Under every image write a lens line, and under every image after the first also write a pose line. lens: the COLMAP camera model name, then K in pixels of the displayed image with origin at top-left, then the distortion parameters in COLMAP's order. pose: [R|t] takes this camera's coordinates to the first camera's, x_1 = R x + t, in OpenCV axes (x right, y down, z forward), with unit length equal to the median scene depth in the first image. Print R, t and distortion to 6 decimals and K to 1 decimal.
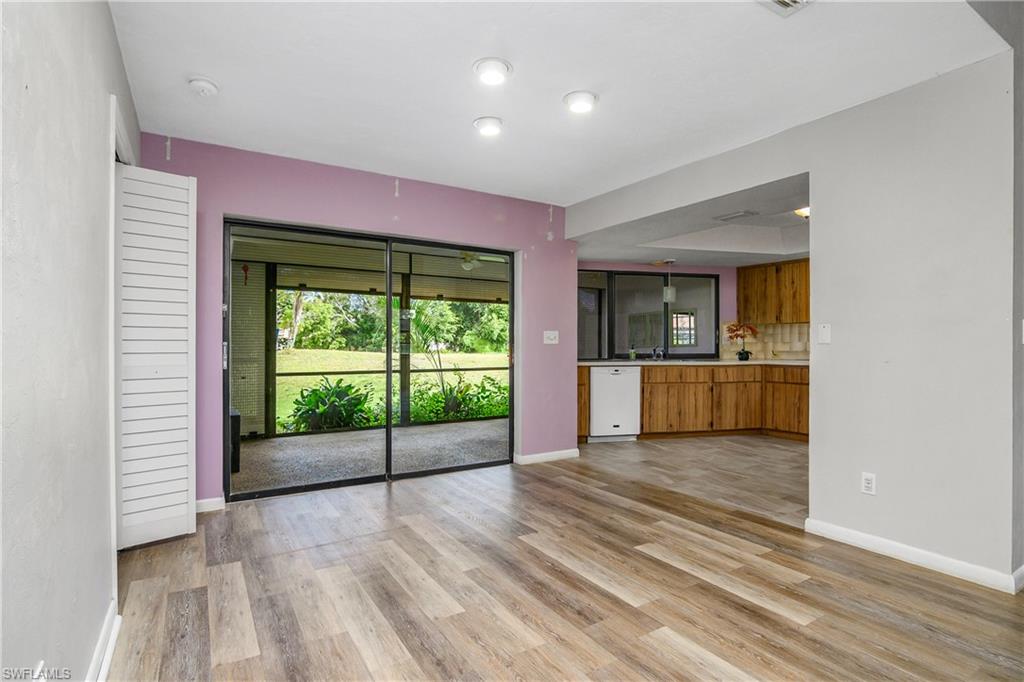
lens RADIAL K [[504.7, 0, 508.1], [0, 504.7, 343.1], [0, 0, 1]] dist [-0.011327, 0.001105]
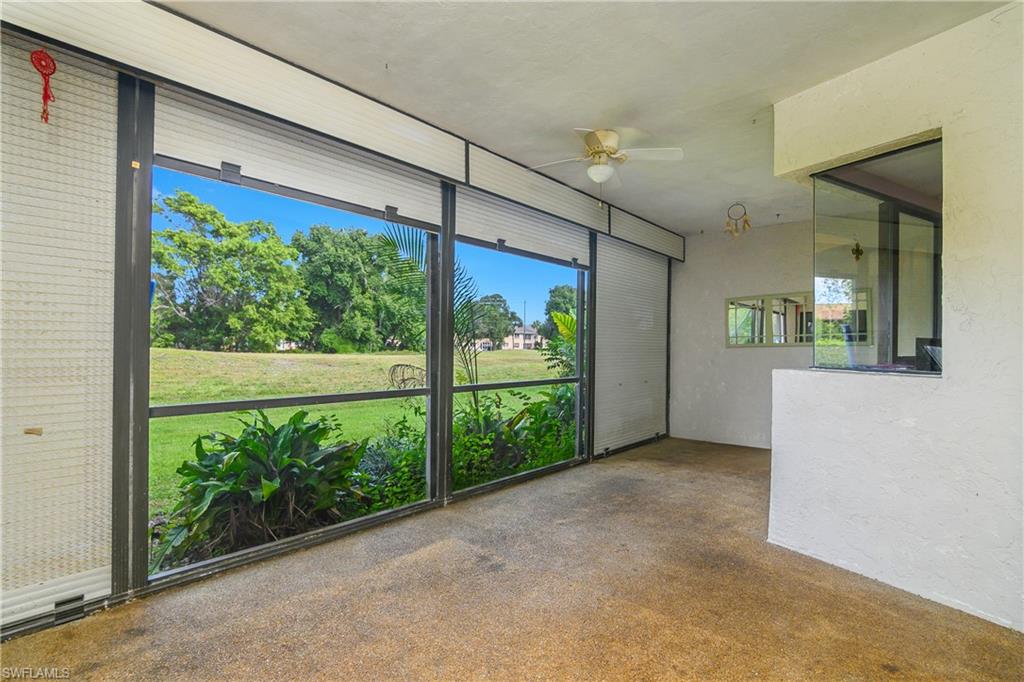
lens RADIAL K [[504.7, 0, 508.1], [0, 504.7, 343.1], [0, 0, 1]] dist [-0.011327, 0.001105]
pose [[0.959838, 0.012181, 0.280289, -0.325464], [-0.011697, 0.999926, -0.003399, 0.012793], [-0.280310, -0.000016, 0.959910, 0.609082]]
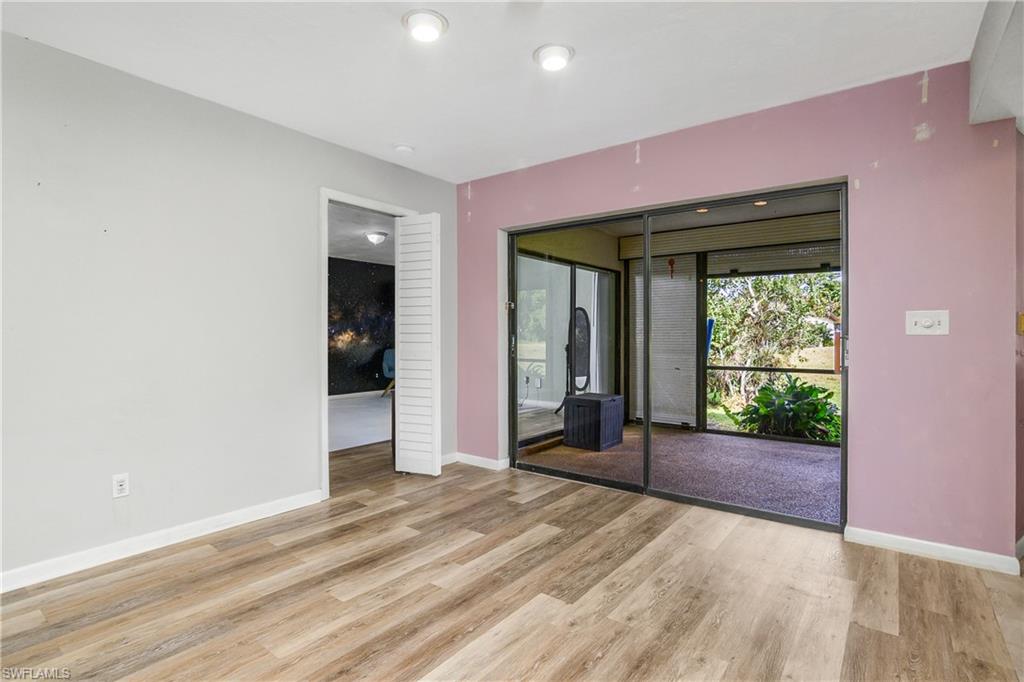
lens RADIAL K [[510.0, 0, 514.2], [0, 510.0, 334.4], [0, 0, 1]] dist [-0.011813, 0.000455]
pose [[0.354761, -0.002636, -0.934953, 0.319875], [0.002983, 0.999994, -0.001688, 0.000182], [0.934952, -0.002190, 0.354767, 0.311118]]
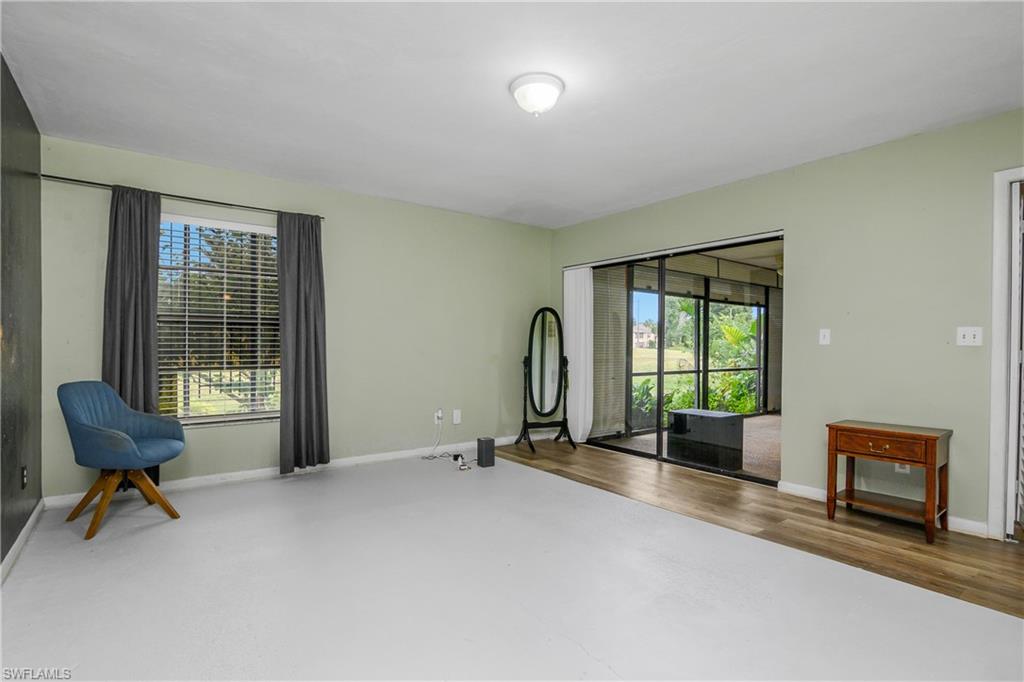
lens RADIAL K [[504.7, 0, 508.1], [0, 504.7, 343.1], [0, 0, 1]] dist [-0.011327, 0.001105]
pose [[0.996340, 0.007297, 0.085168, -0.801497], [-0.007538, 0.999968, 0.002509, -0.002265], [-0.085147, -0.003142, 0.996363, 0.008027]]
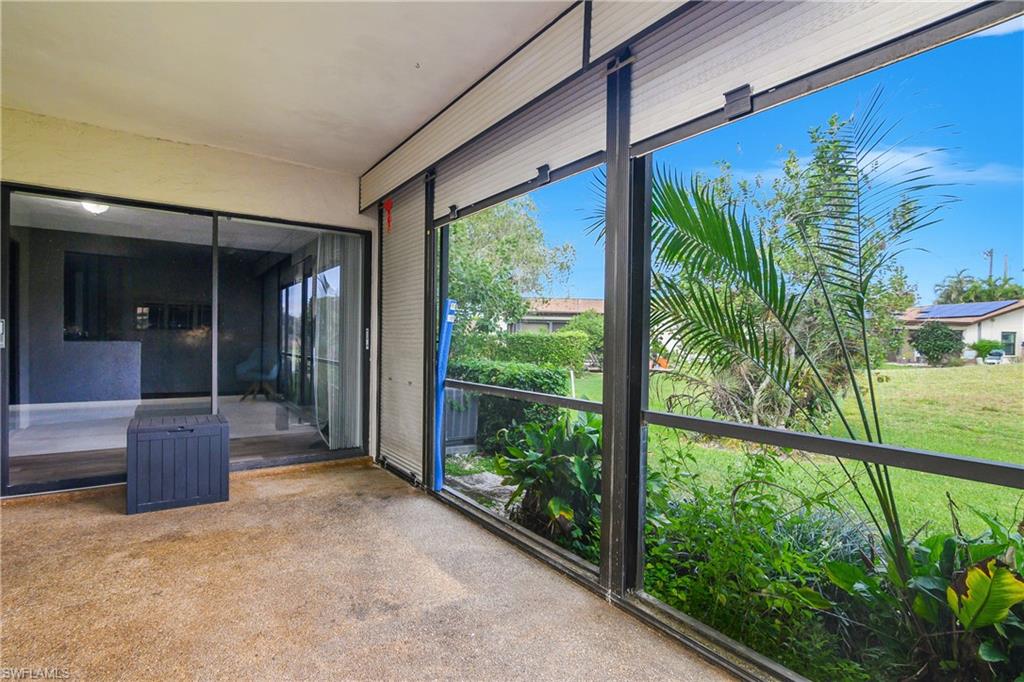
lens RADIAL K [[504.7, 0, 508.1], [0, 504.7, 343.1], [0, 0, 1]] dist [-0.011327, 0.001105]
pose [[0.021929, 0.003503, -0.999753, 0.095203], [-0.010533, 0.999939, 0.003273, 0.016715], [0.999704, 0.010458, 0.021964, 1.077020]]
